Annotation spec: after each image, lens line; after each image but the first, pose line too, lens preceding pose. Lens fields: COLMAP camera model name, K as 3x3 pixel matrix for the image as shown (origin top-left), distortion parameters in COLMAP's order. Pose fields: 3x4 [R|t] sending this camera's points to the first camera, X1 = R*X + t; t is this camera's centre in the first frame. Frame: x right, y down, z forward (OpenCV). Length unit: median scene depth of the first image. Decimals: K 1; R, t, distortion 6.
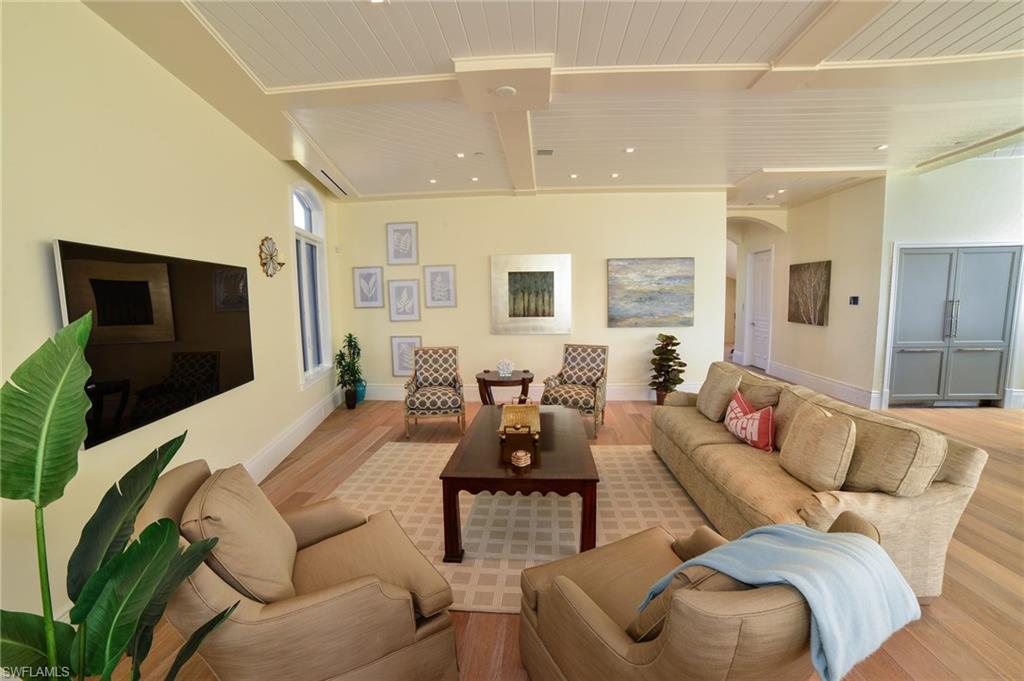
lens RADIAL K [[411.5, 0, 515.2], [0, 411.5, 338.8], [0, 0, 1]] dist [-0.104127, 0.033935]
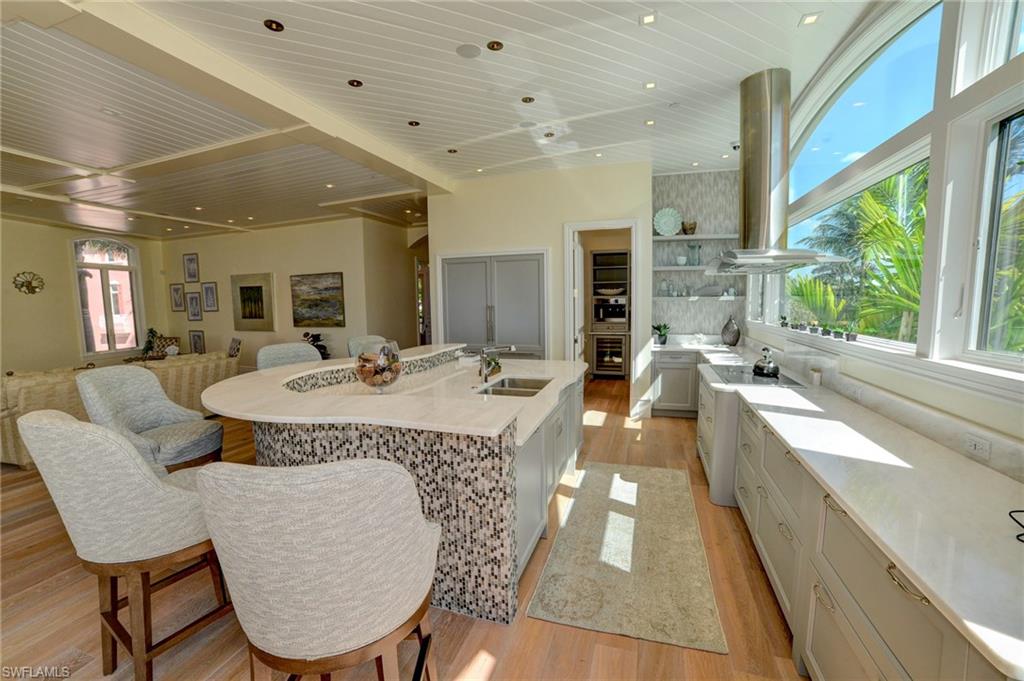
lens RADIAL K [[411.5, 0, 515.2], [0, 411.5, 338.8], [0, 0, 1]] dist [-0.104127, 0.033935]
pose [[0.969664, 0.026195, -0.243036, 1.257958], [-0.026928, 0.999637, 0.000306, -0.009444], [0.242956, 0.006248, 0.970017, -0.082488]]
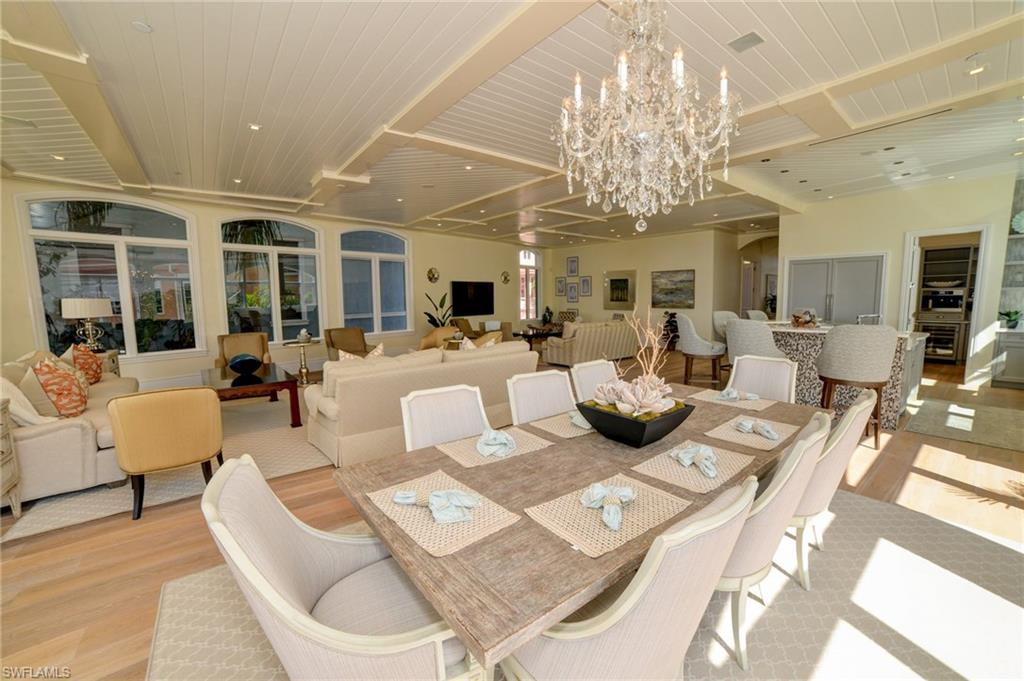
lens RADIAL K [[411.5, 0, 515.2], [0, 411.5, 338.8], [0, 0, 1]] dist [-0.104127, 0.033935]
pose [[0.674392, 0.086894, -0.733243, 1.211216], [-0.076072, 0.995943, 0.048059, 0.073413], [0.734445, 0.023369, 0.678266, -0.745750]]
